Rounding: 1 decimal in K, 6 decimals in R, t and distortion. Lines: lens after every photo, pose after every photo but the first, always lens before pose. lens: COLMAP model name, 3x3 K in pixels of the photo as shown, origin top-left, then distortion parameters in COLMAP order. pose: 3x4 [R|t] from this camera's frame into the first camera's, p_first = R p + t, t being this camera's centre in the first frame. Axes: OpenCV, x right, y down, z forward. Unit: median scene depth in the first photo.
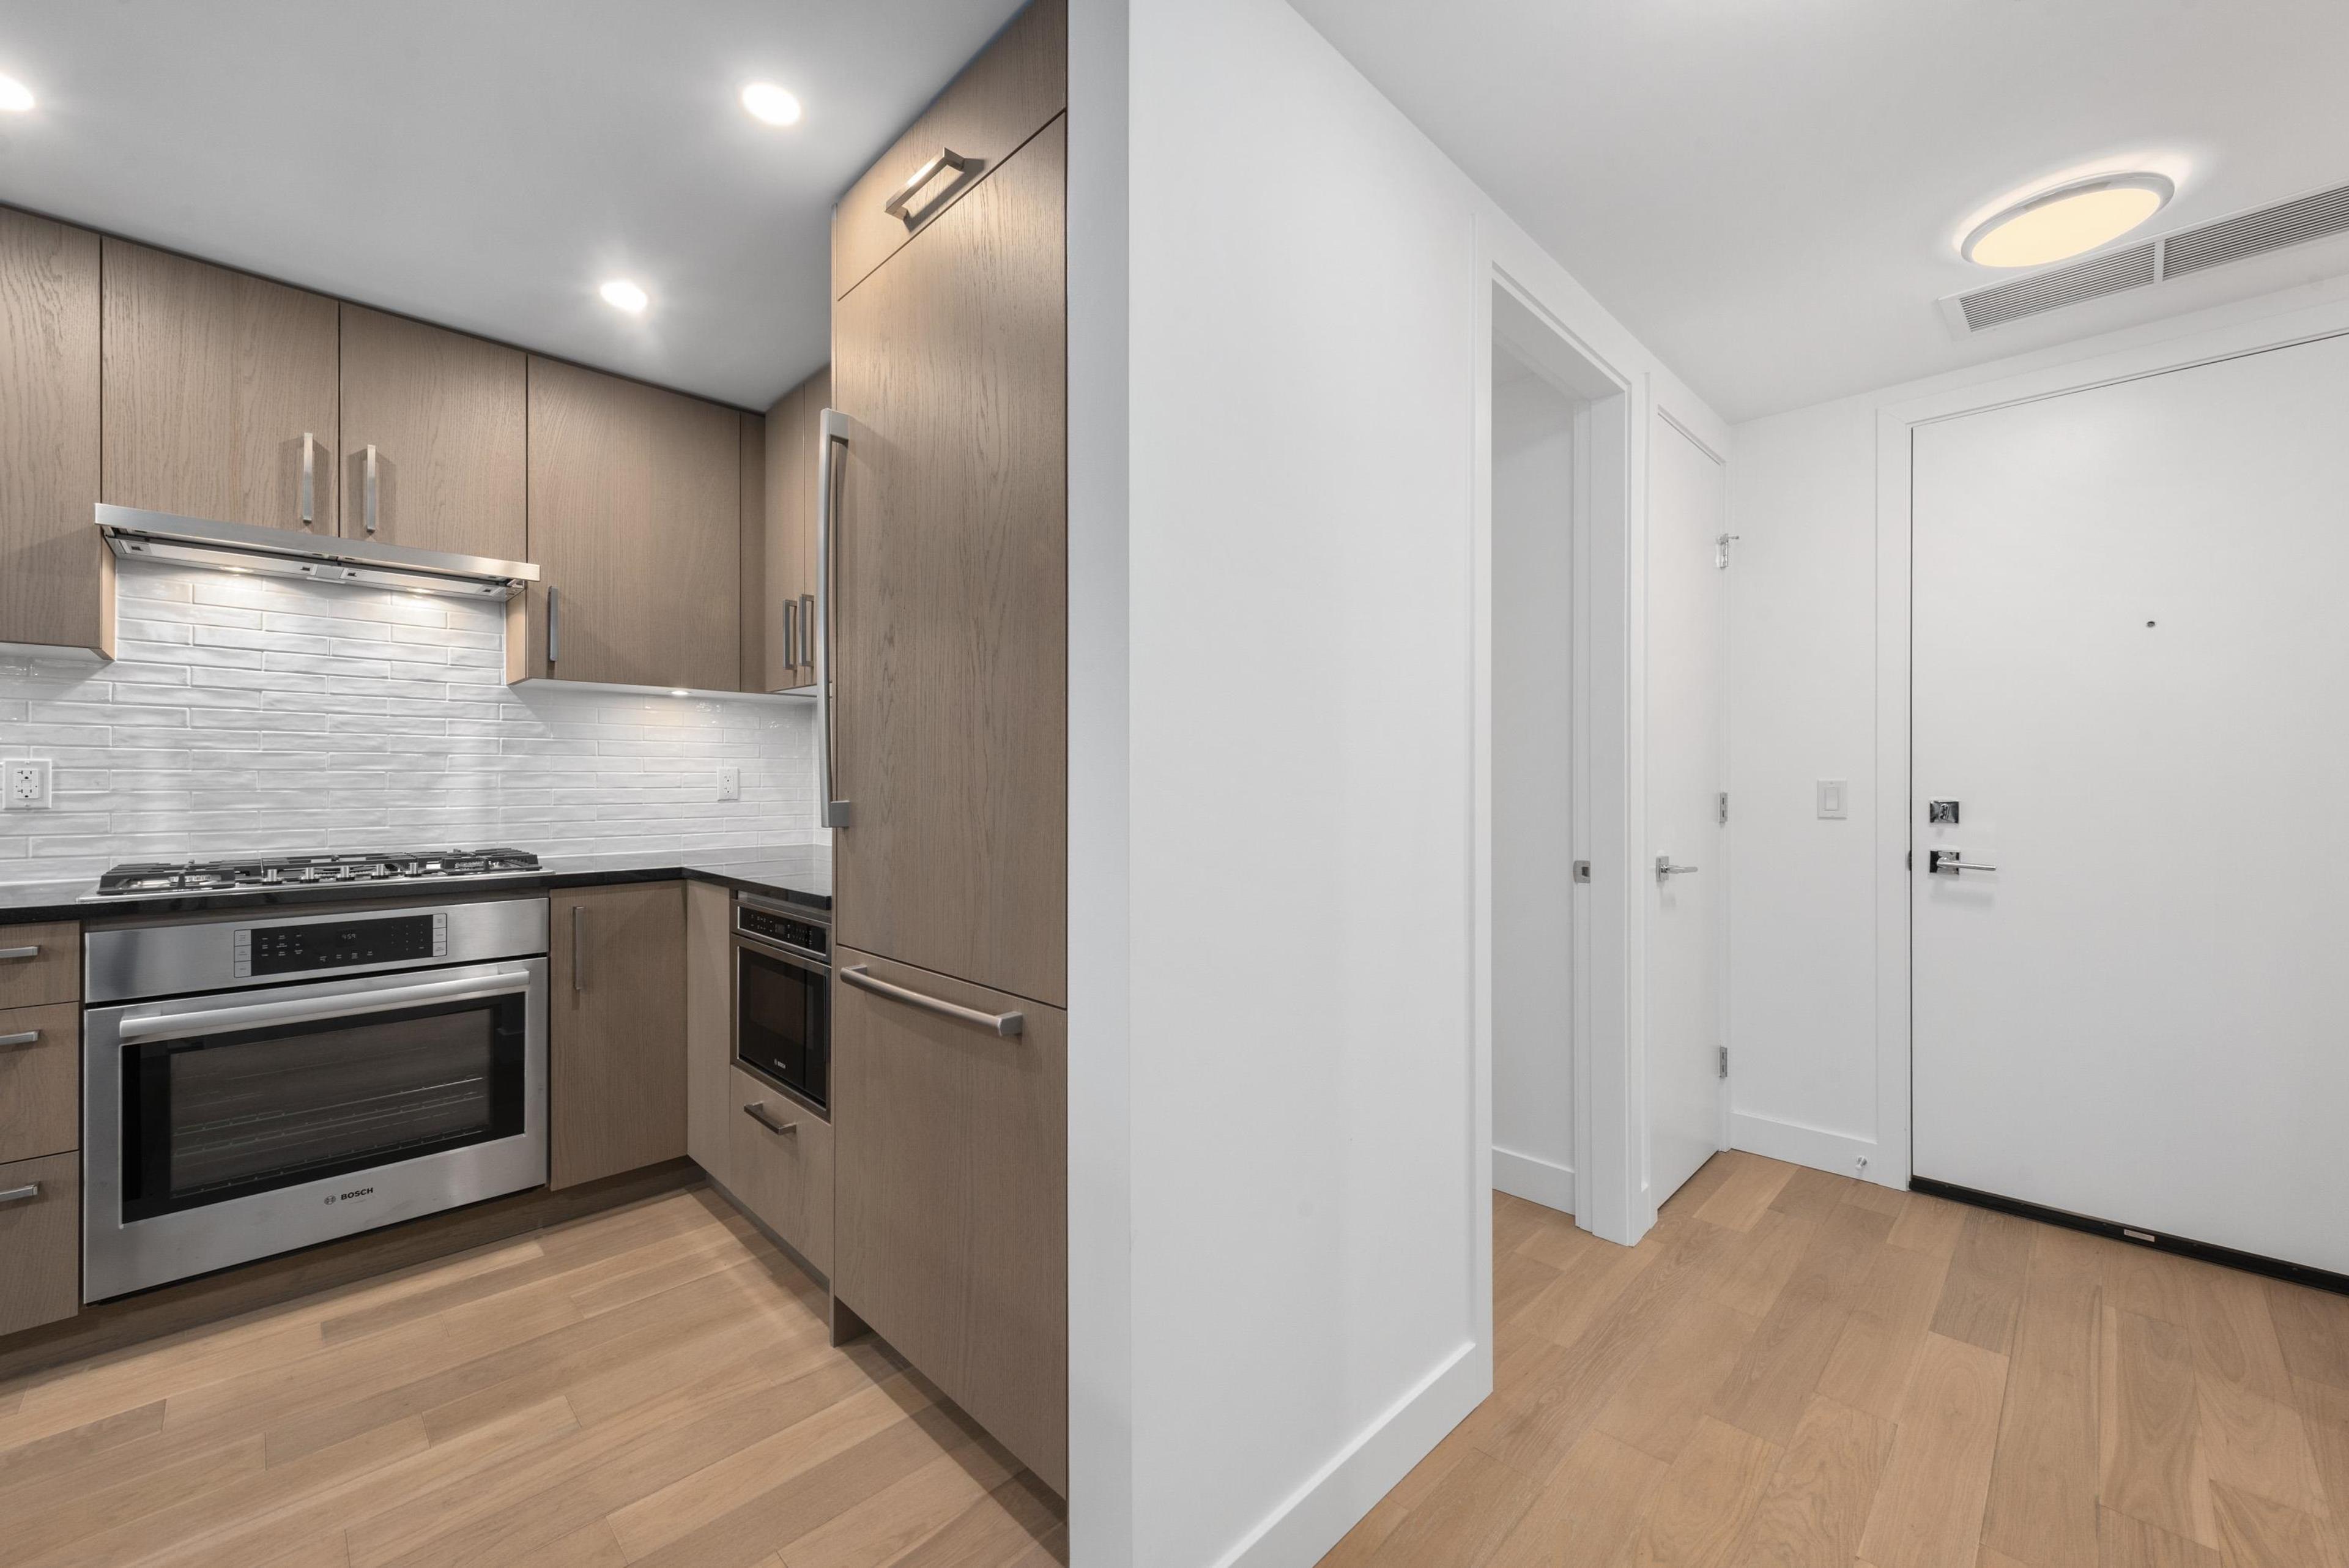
lens RADIAL K [[926.7, 0, 1183.8], [0, 926.7, 780.6], [0, 0, 1]] dist [0.010839, -0.002724]
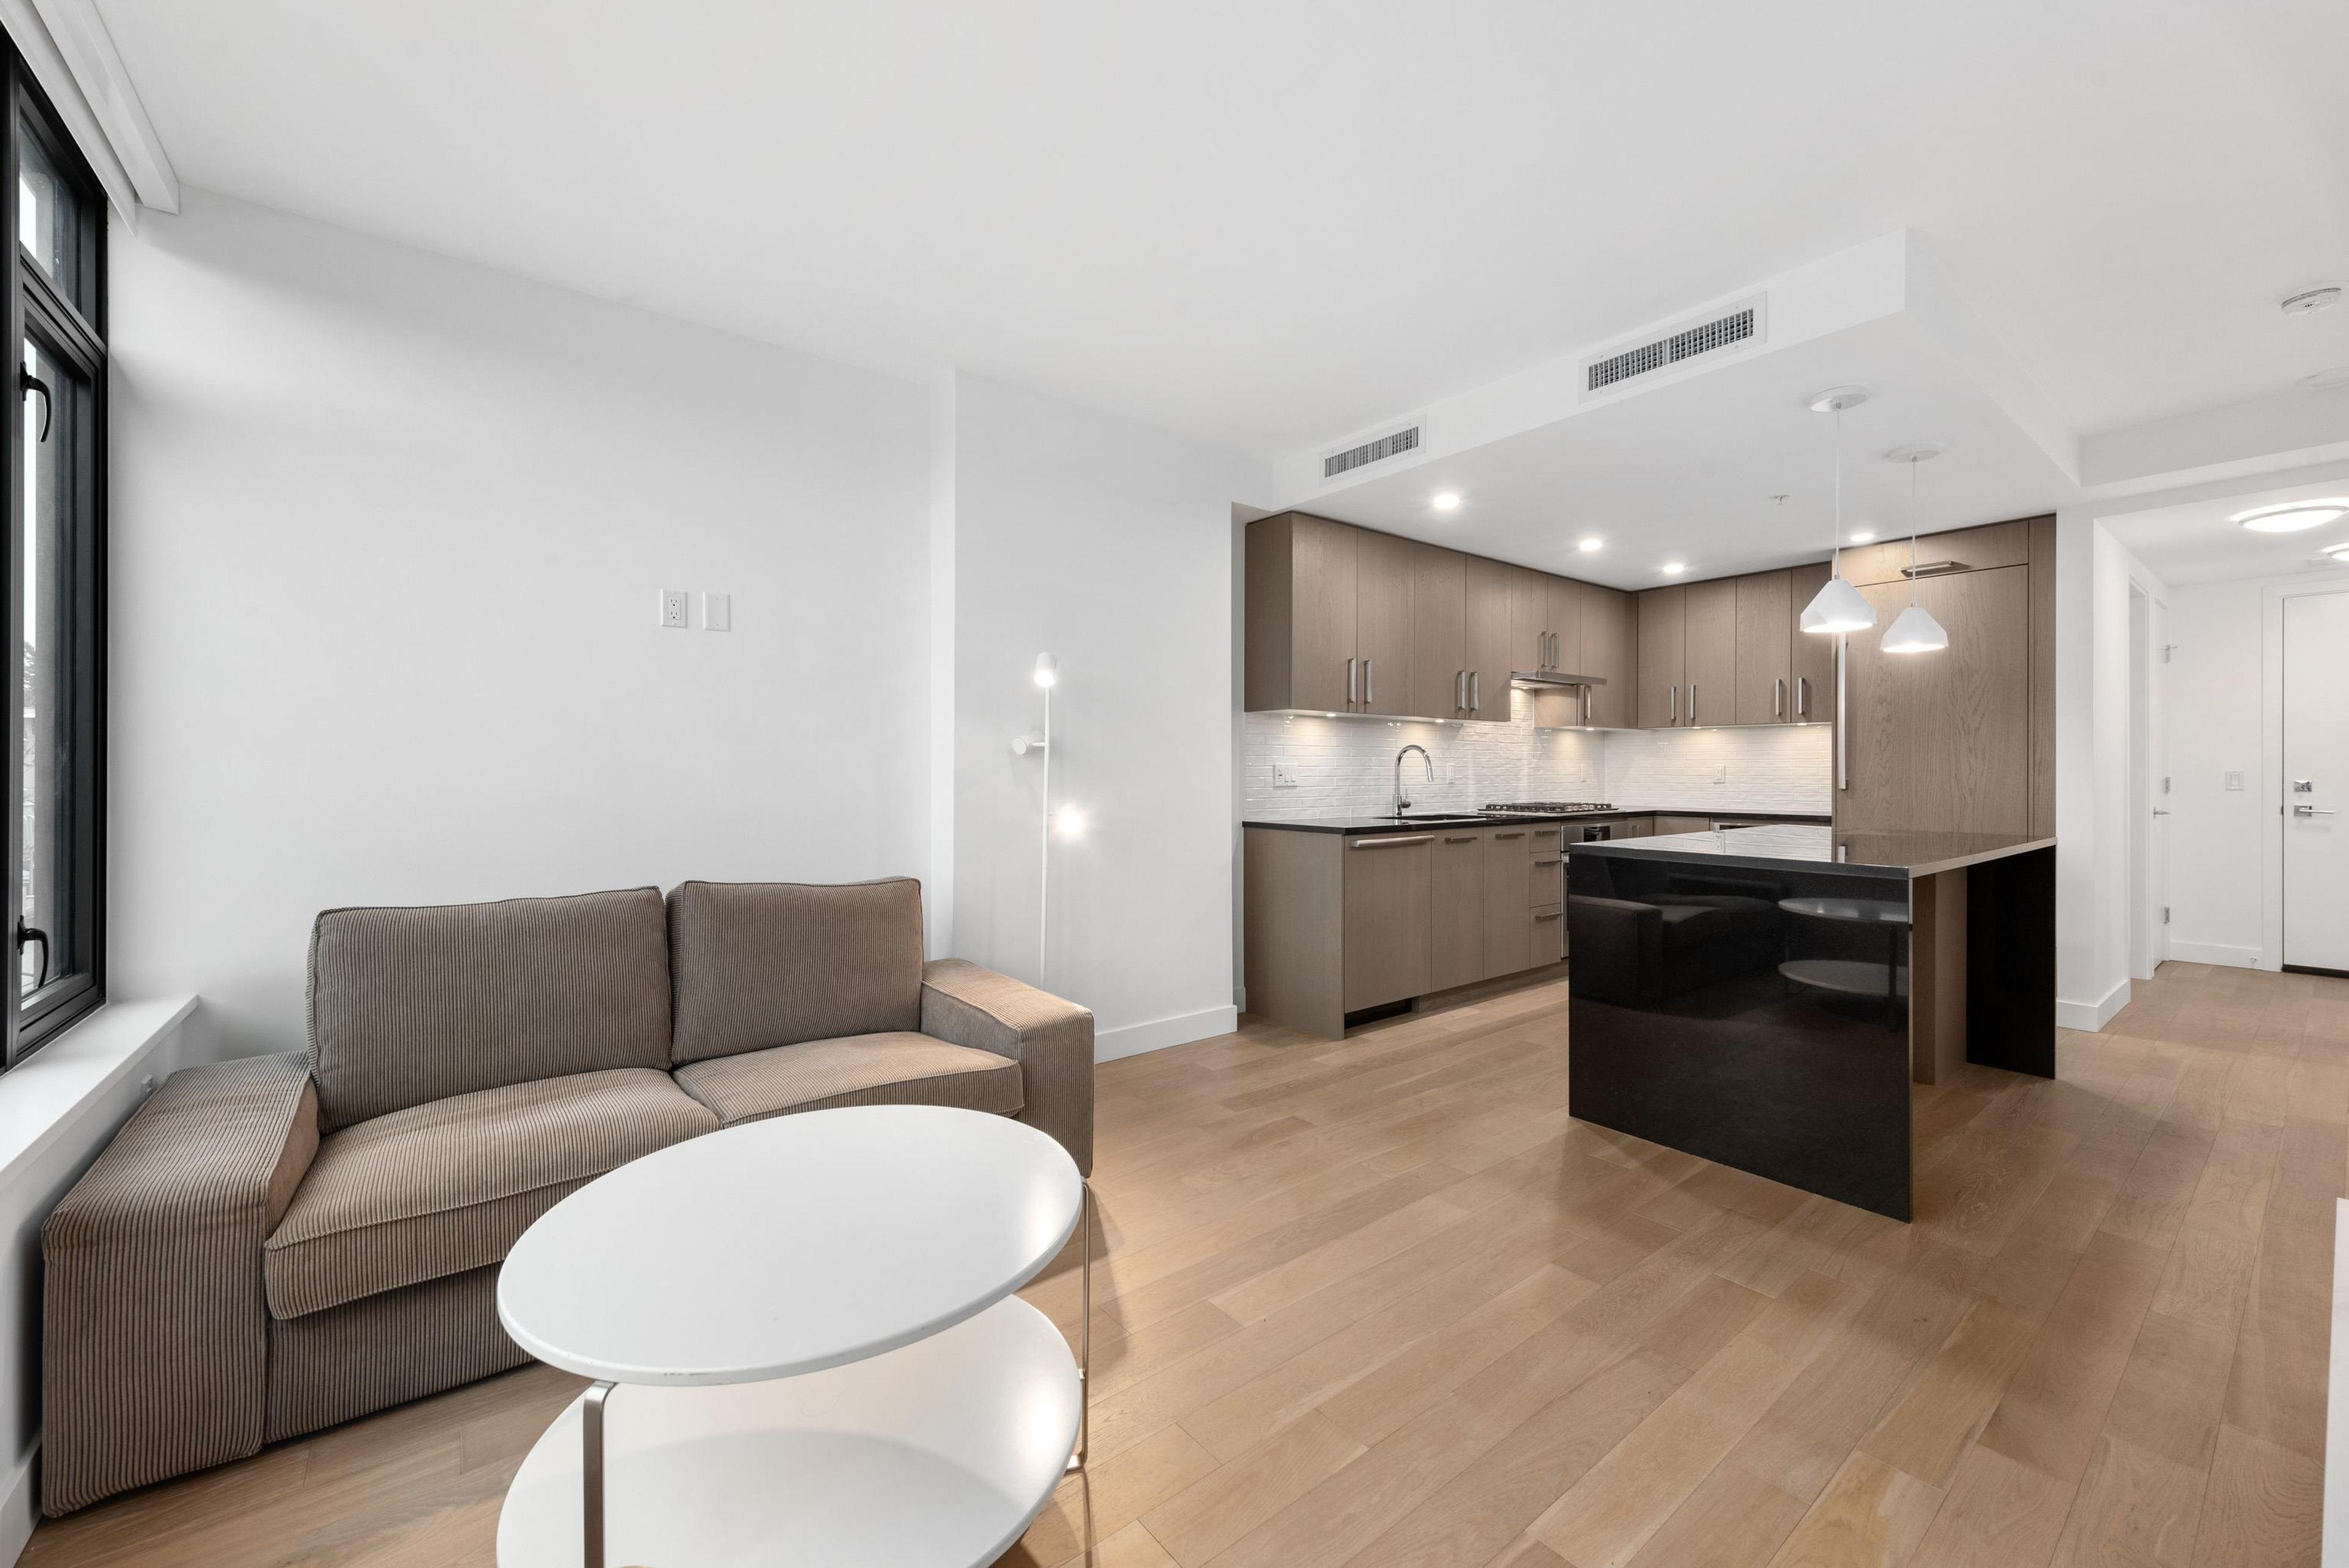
lens RADIAL K [[926.7, 0, 1163.7], [0, 926.7, 776.0], [0, 0, 1]] dist [0.010839, -0.002724]
pose [[0.992094, -0.000701, -0.125493, -1.634972], [0.001239, 0.999990, 0.004214, -0.001265], [0.125489, -0.004336, 0.992086, -1.569397]]
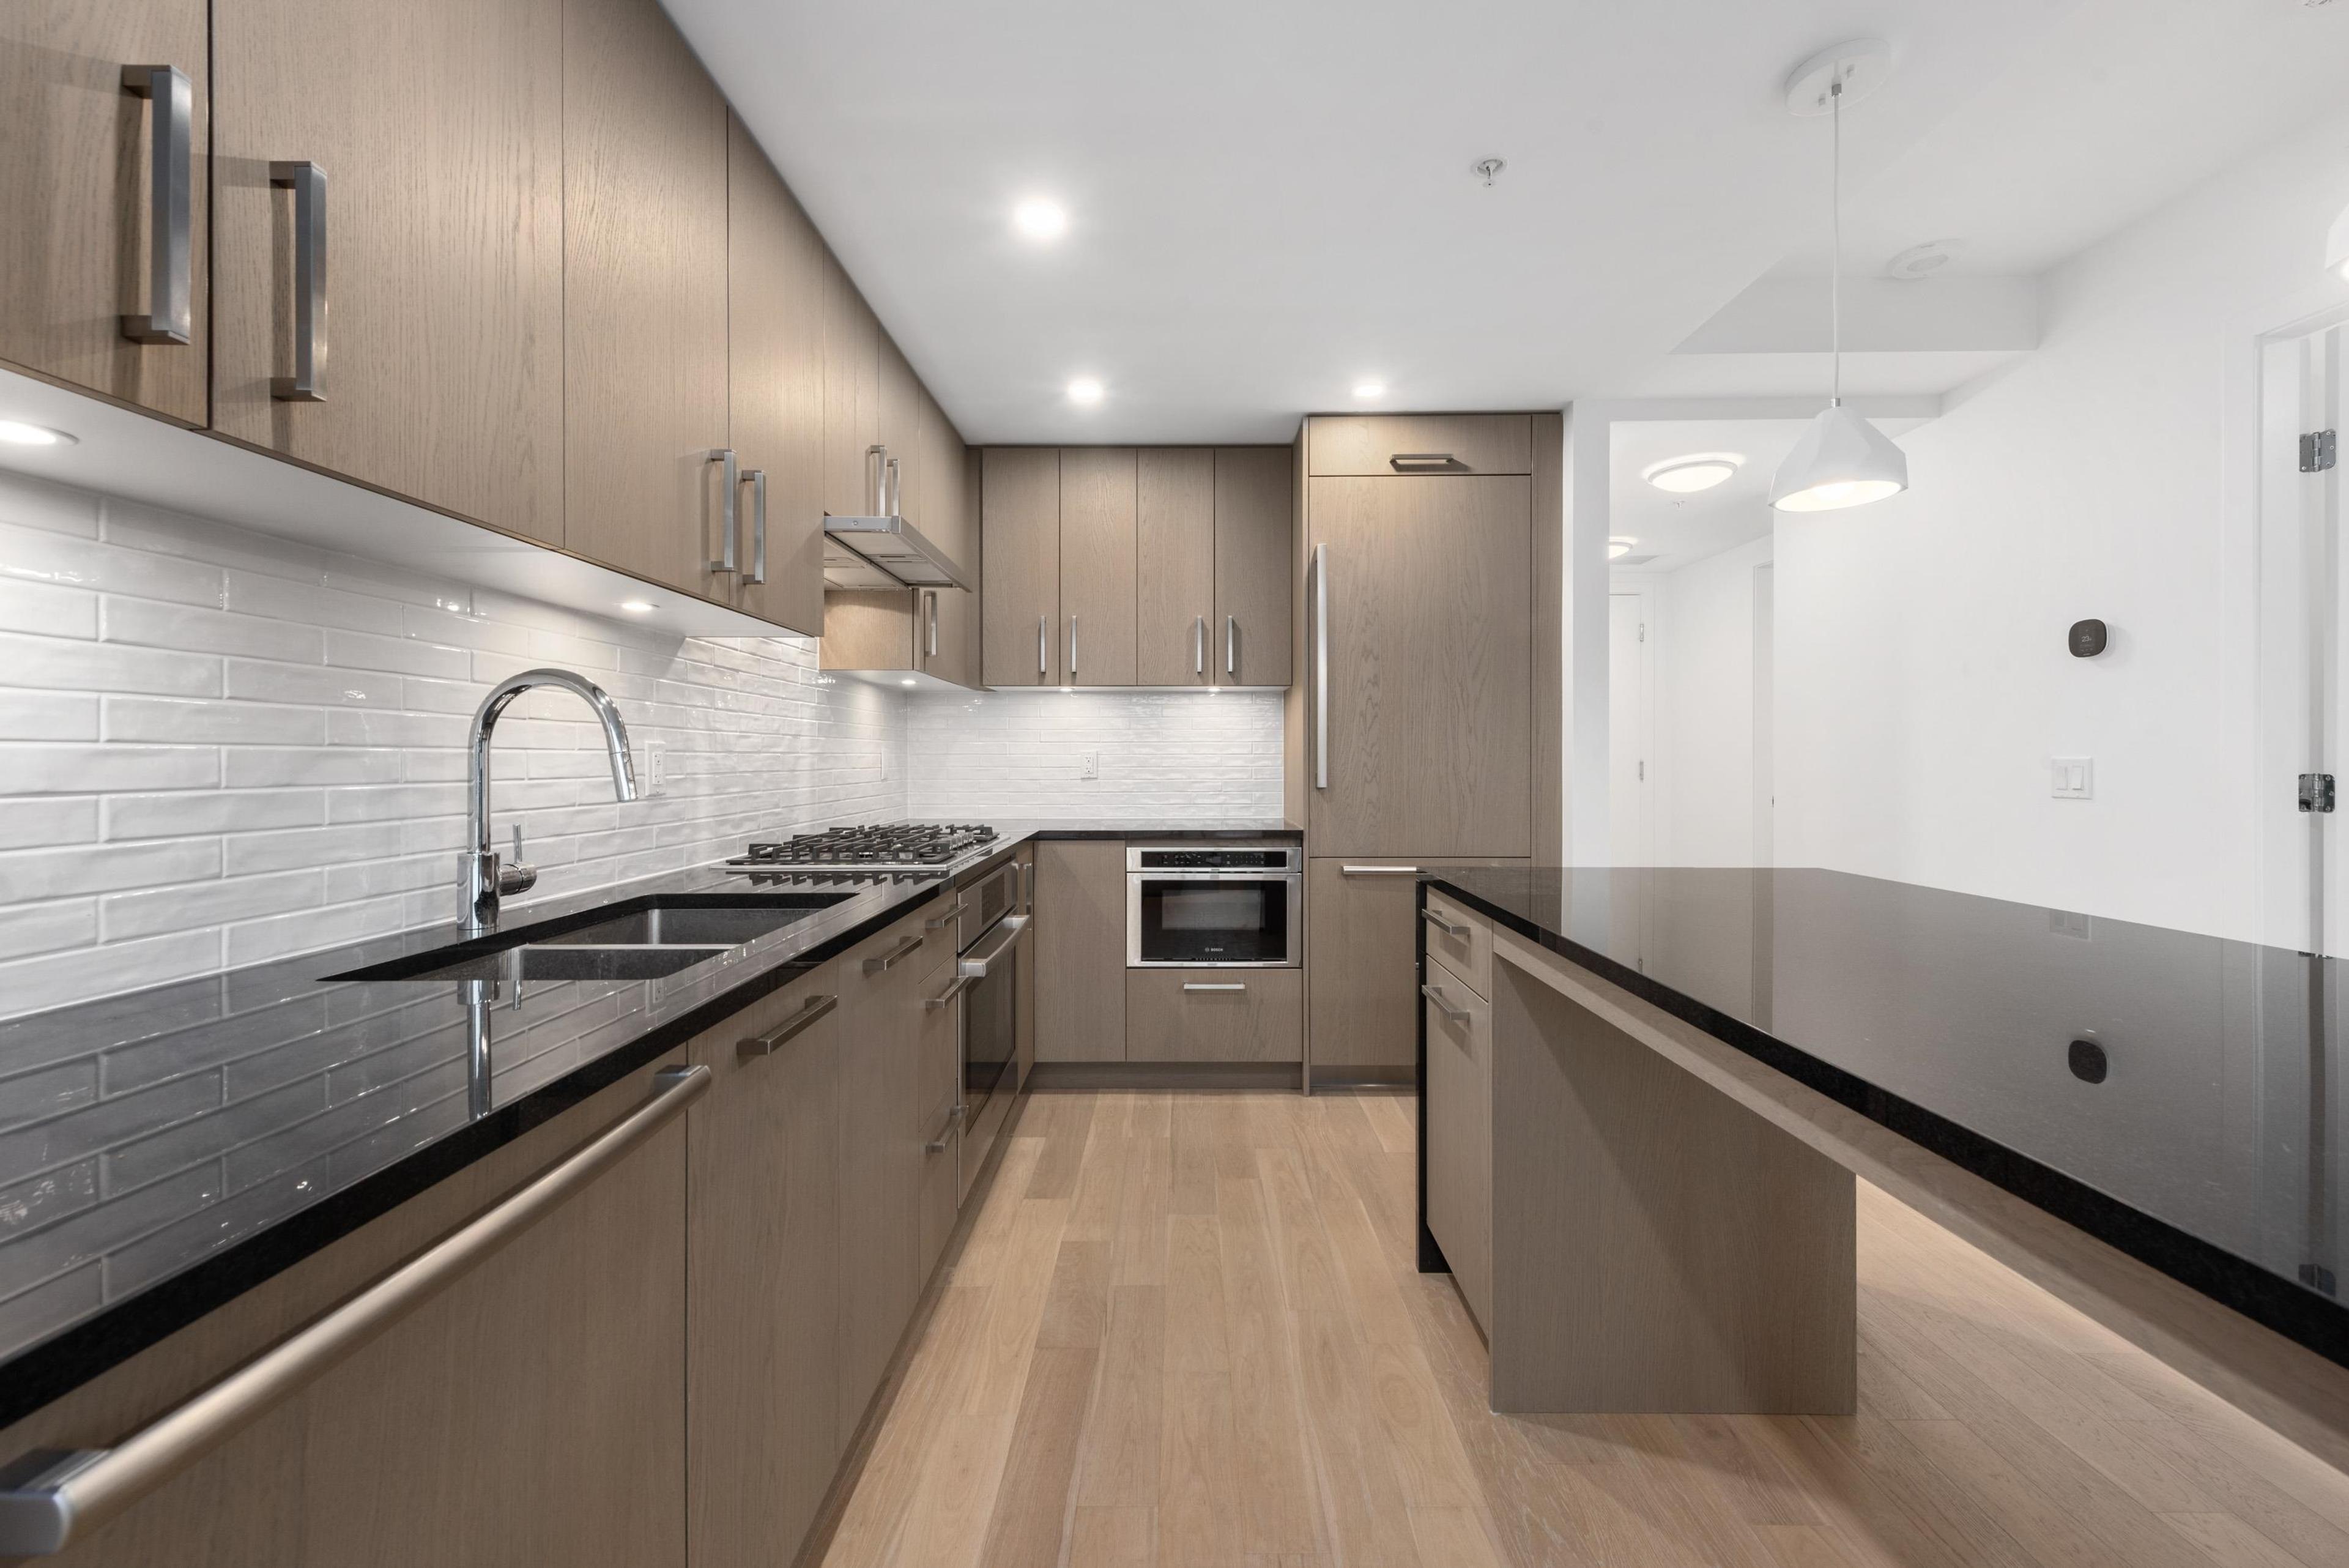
lens RADIAL K [[926.7, 0, 1186.3], [0, 926.7, 760.5], [0, 0, 1]] dist [0.010839, -0.002724]
pose [[0.705192, -0.004718, 0.709000, -1.460335], [0.004457, 0.999988, 0.002221, -0.003937], [-0.709002, 0.001594, 0.705205, -0.023316]]
